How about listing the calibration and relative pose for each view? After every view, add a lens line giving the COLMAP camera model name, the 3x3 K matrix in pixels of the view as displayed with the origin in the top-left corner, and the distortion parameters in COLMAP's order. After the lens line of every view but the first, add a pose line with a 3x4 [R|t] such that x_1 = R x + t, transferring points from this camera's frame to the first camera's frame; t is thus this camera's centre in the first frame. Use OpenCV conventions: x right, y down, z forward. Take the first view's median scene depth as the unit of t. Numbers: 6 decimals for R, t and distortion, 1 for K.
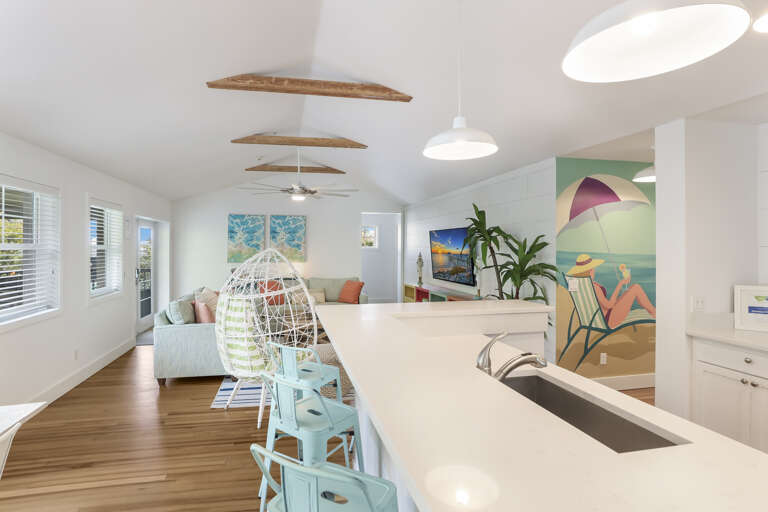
lens RADIAL K [[395.4, 0, 354.2], [0, 395.4, 237.6], [0, 0, 1]] dist [-0.025306, -0.000089]
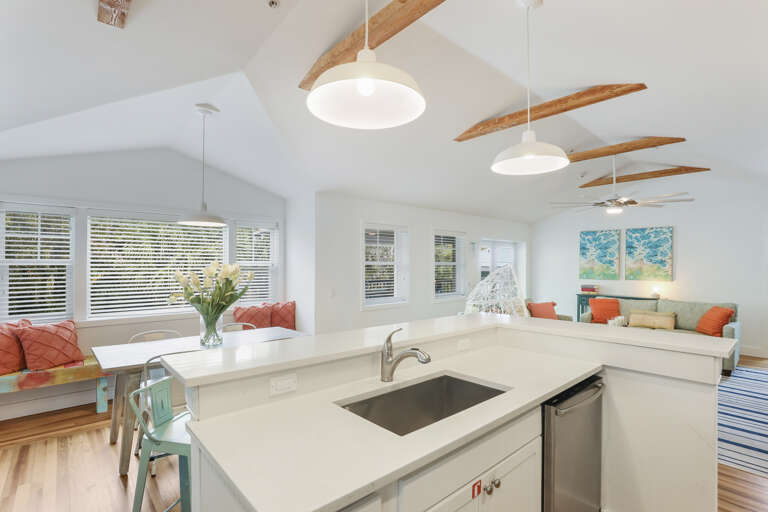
lens RADIAL K [[372.2, 0, 381.1], [0, 372.2, 261.3], [0, 0, 1]] dist [-0.005413, -0.000340]
pose [[0.523792, -0.004752, -0.851833, 0.233728], [0.020037, 0.999777, 0.006743, 0.001179], [0.851611, -0.020600, 0.523770, 0.050297]]
